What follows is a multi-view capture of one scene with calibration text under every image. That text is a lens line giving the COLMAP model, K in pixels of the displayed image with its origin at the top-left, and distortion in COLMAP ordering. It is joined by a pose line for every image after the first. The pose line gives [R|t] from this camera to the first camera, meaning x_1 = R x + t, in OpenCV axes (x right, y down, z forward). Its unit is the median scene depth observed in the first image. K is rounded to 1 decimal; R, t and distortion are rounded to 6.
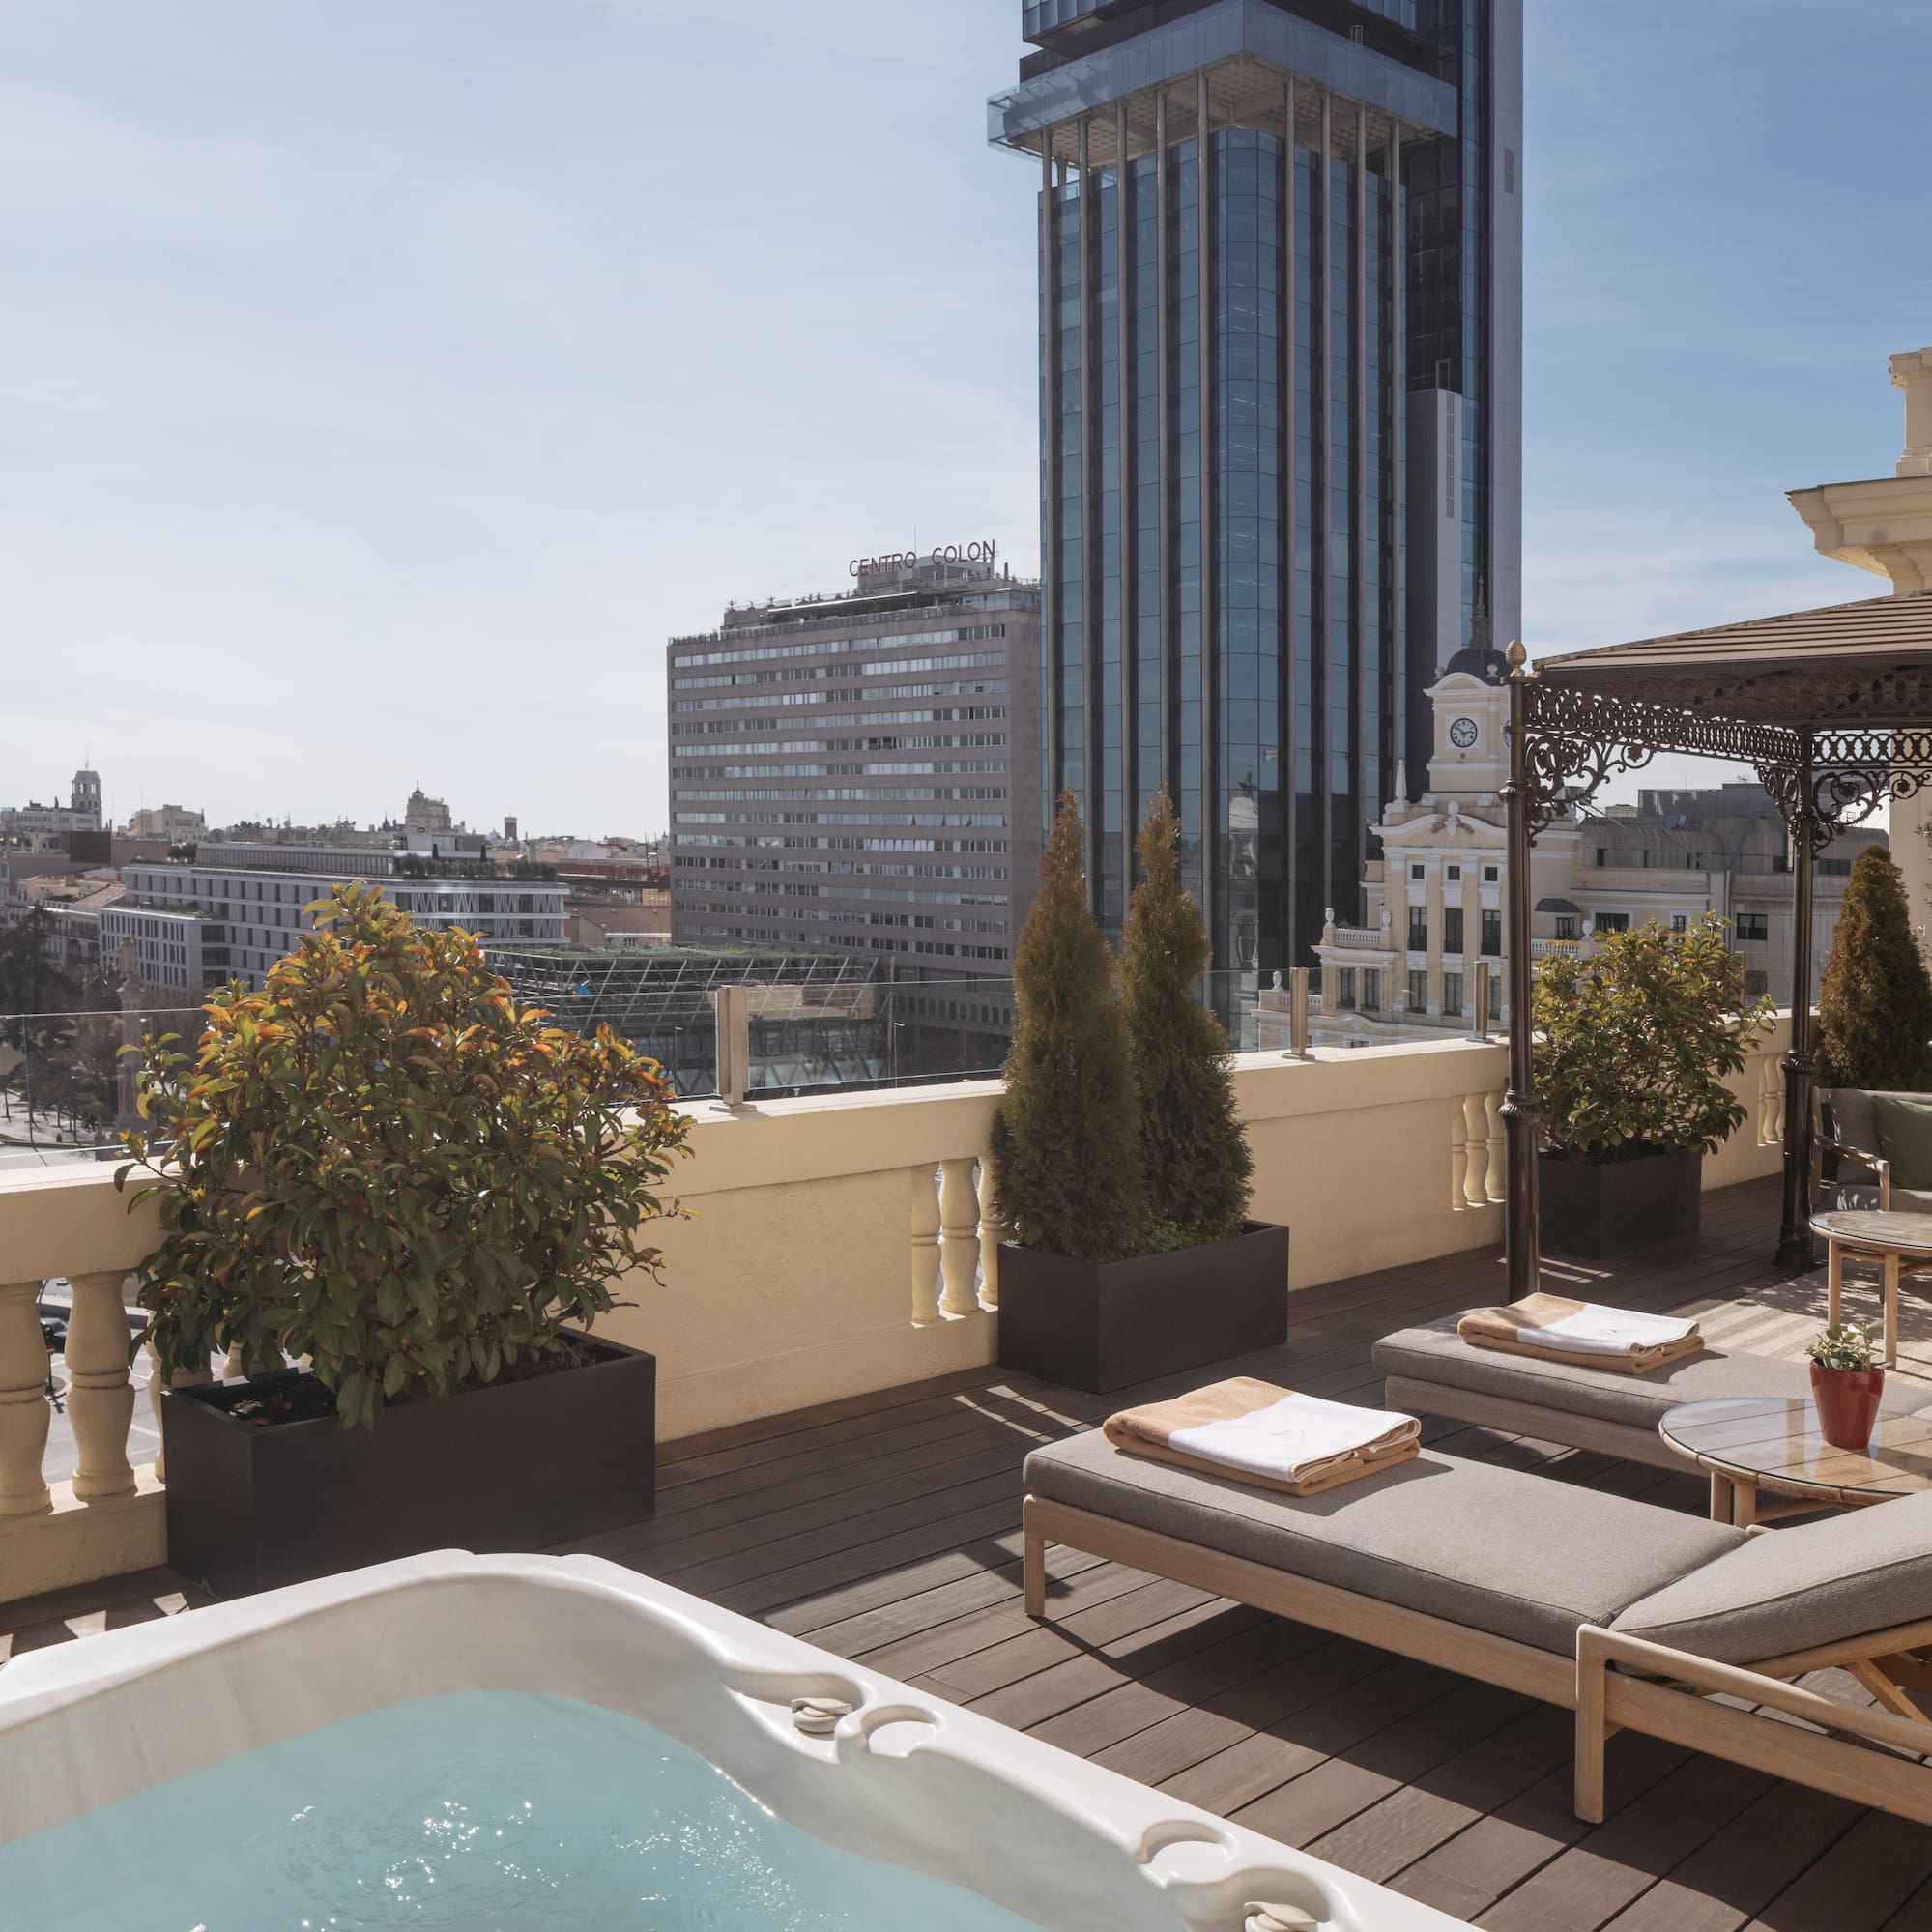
lens RADIAL K [[1955.9, 0, 961.0], [0, 1955.9, 978.8], [0, 0, 1]] dist [-0.013078, 0.000000]
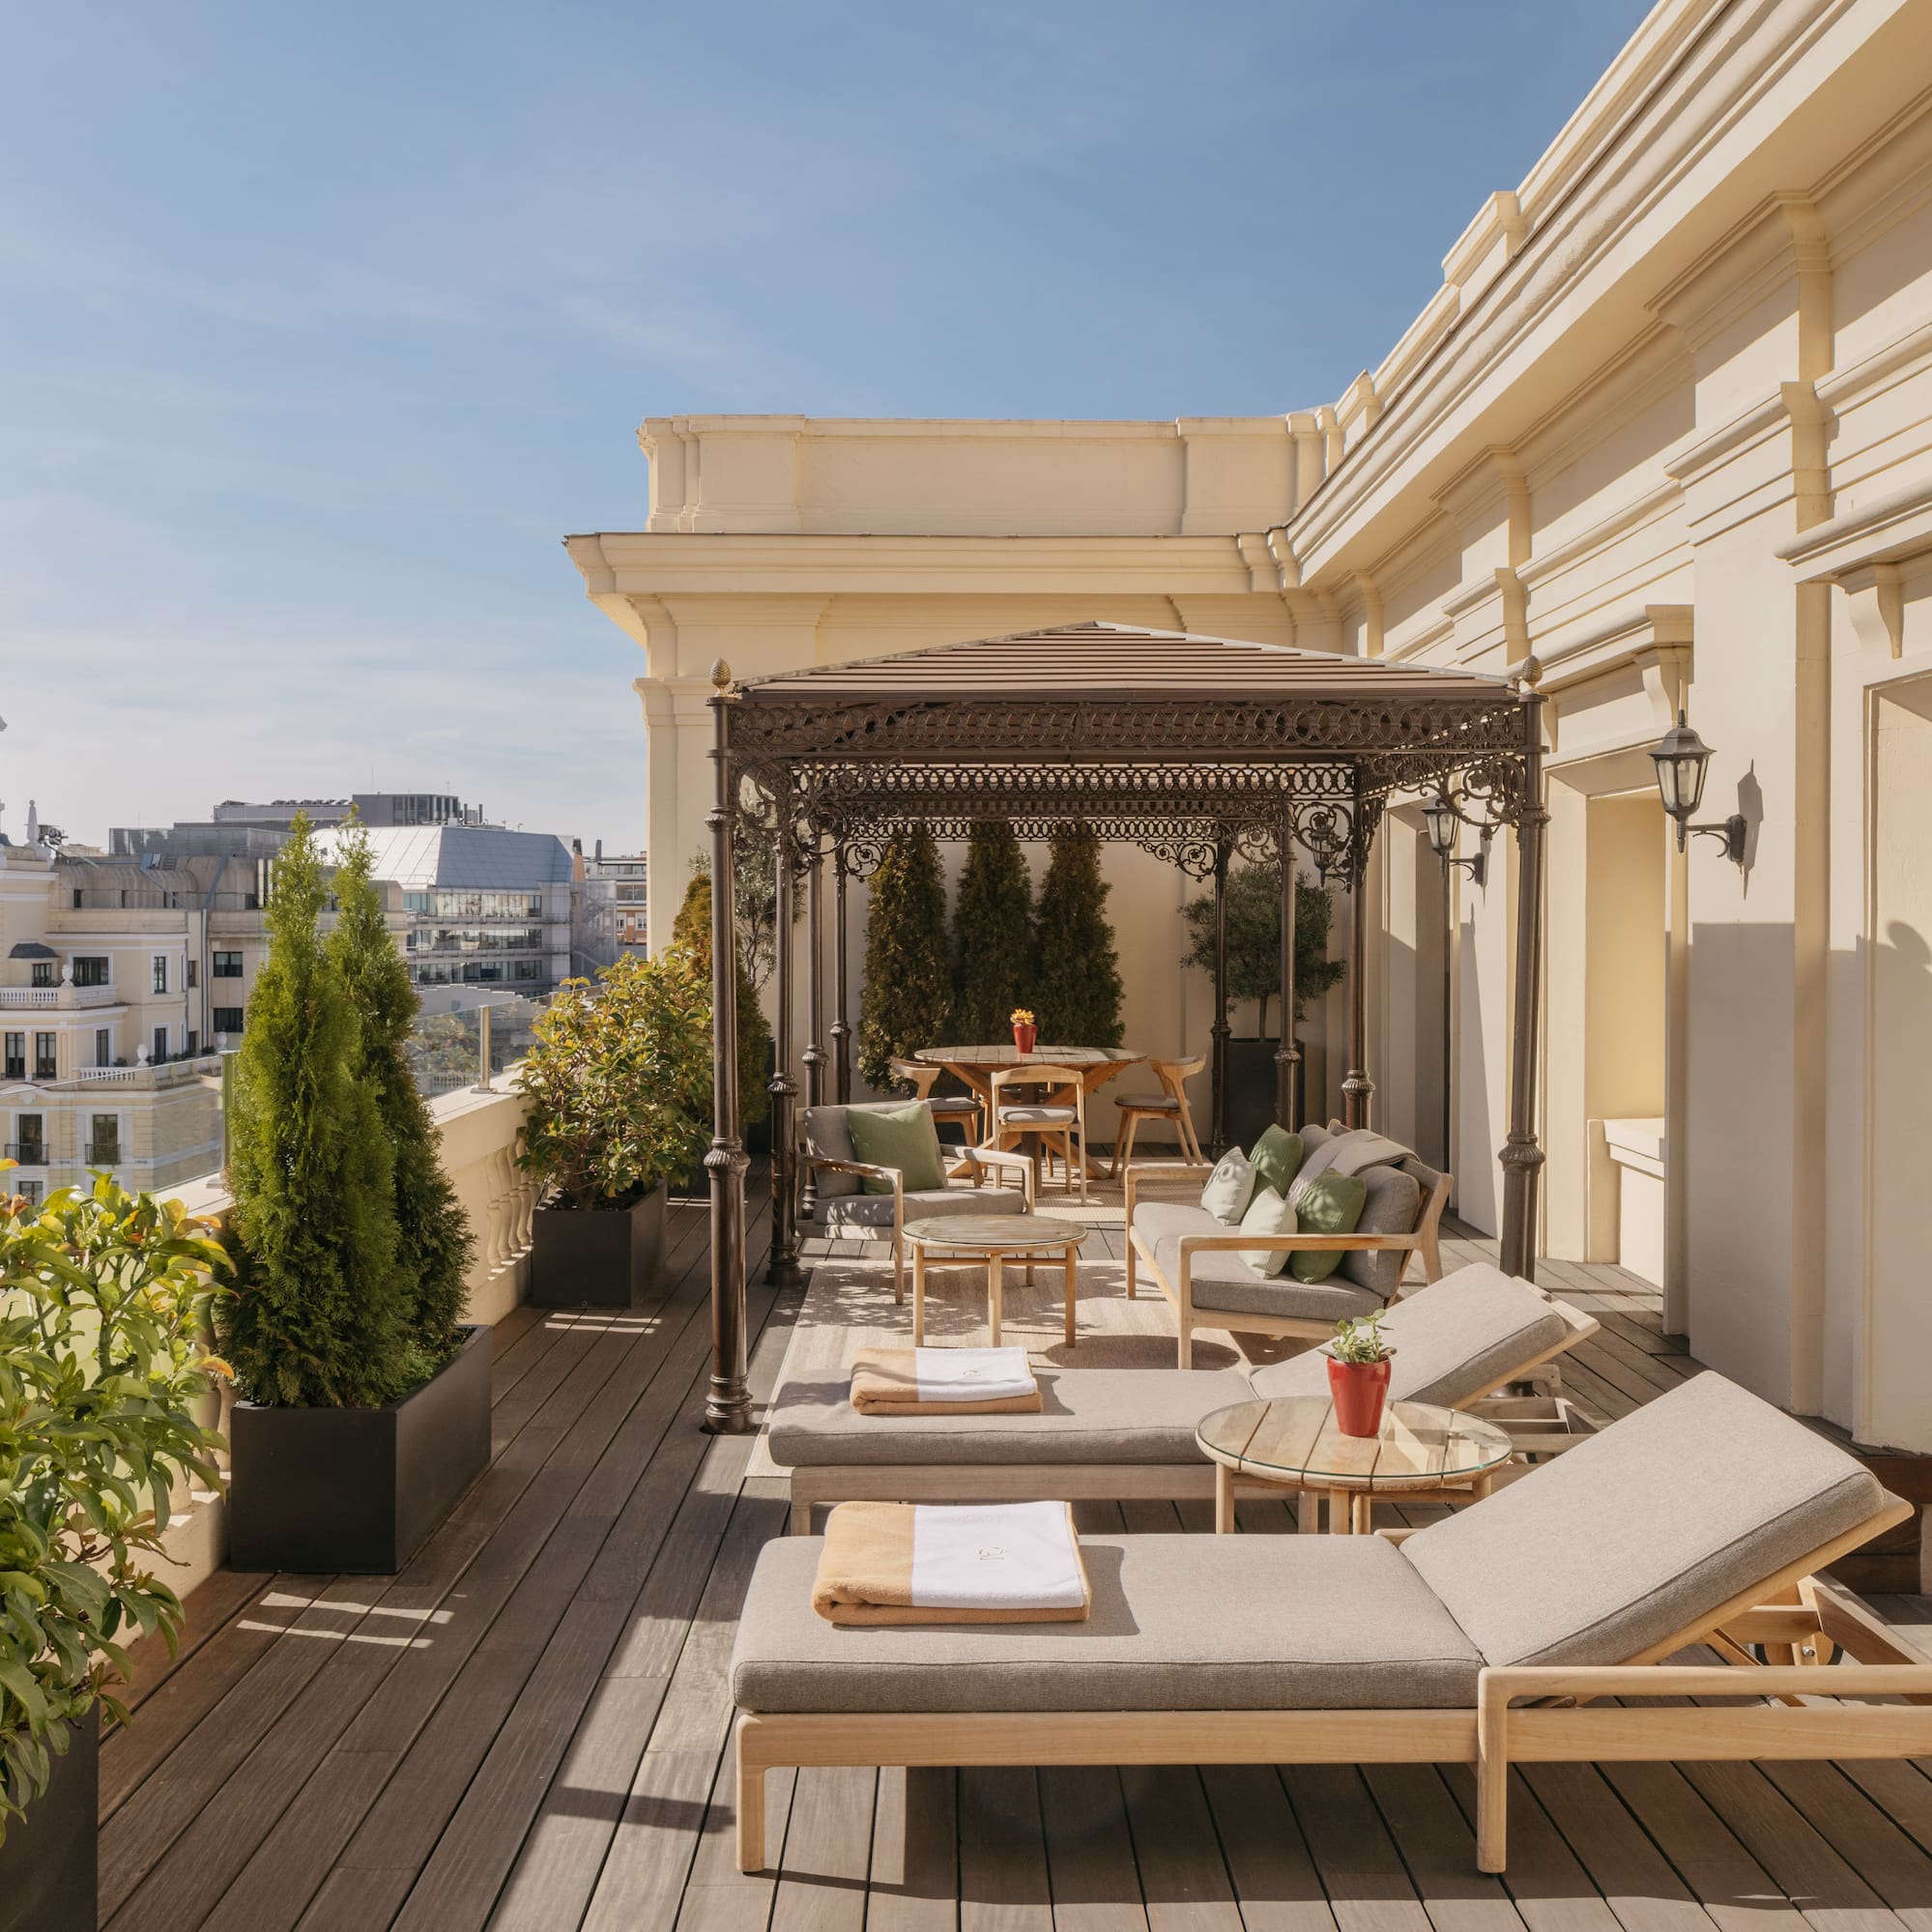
lens RADIAL K [[1955.9, 0, 961.0], [0, 1955.9, 951.0], [0, 0, 1]] dist [-0.013078, 0.000000]
pose [[0.736118, -0.039638, 0.675691, -0.328954], [0.062640, 0.997989, -0.009697, -0.020290], [-0.673948, 0.049464, 0.737121, 0.284837]]
